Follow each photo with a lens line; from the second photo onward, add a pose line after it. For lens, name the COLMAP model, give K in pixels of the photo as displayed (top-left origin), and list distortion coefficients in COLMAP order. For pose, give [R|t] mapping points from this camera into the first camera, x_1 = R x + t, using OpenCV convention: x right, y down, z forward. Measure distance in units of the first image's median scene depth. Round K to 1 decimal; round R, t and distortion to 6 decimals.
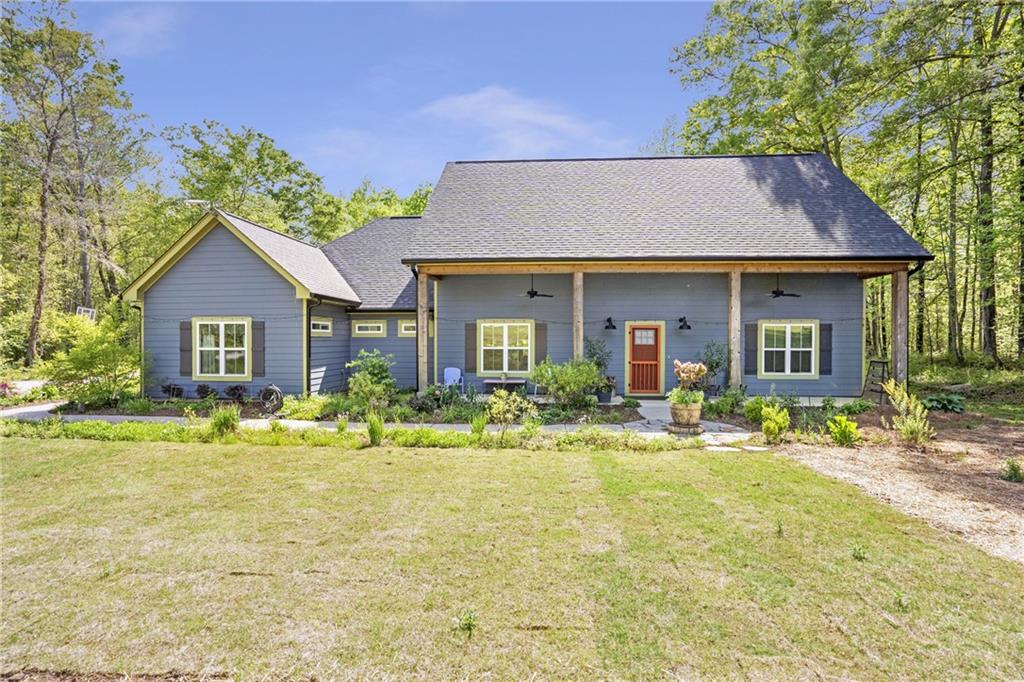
lens RADIAL K [[596.2, 0, 521.1], [0, 596.2, 344.1], [0, 0, 1]] dist [-0.027198, 0.000160]
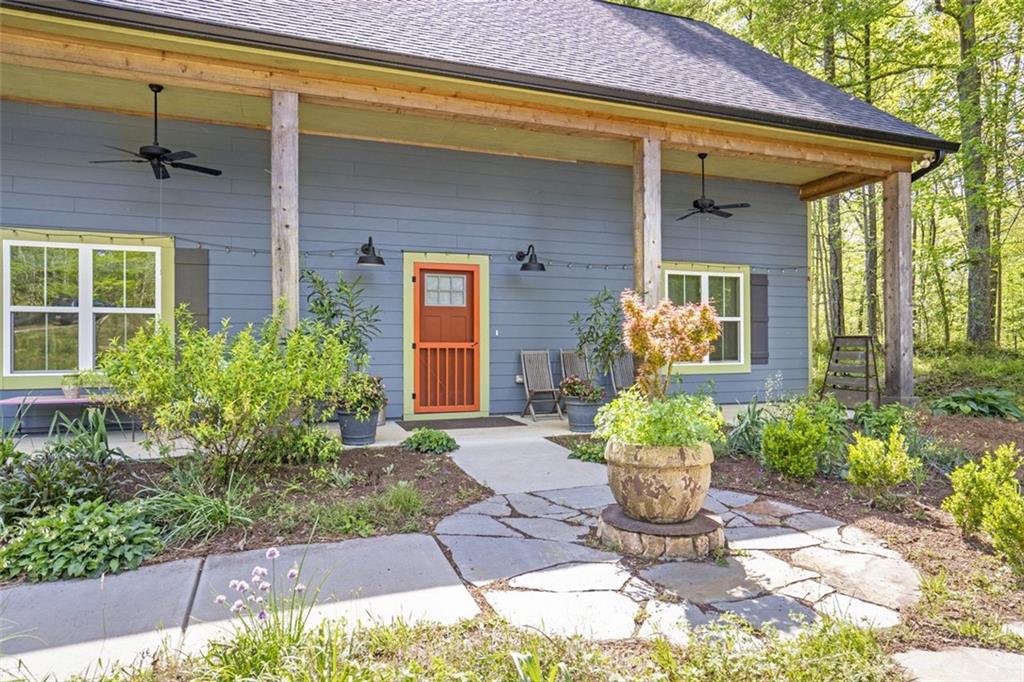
lens RADIAL K [[596.2, 0, 521.1], [0, 596.2, 344.1], [0, 0, 1]] dist [-0.027198, 0.000160]
pose [[0.911173, -0.003407, 0.412010, 0.073432], [0.015576, 0.999536, -0.026180, 0.043870], [-0.411729, 0.030272, 0.910803, 0.576805]]
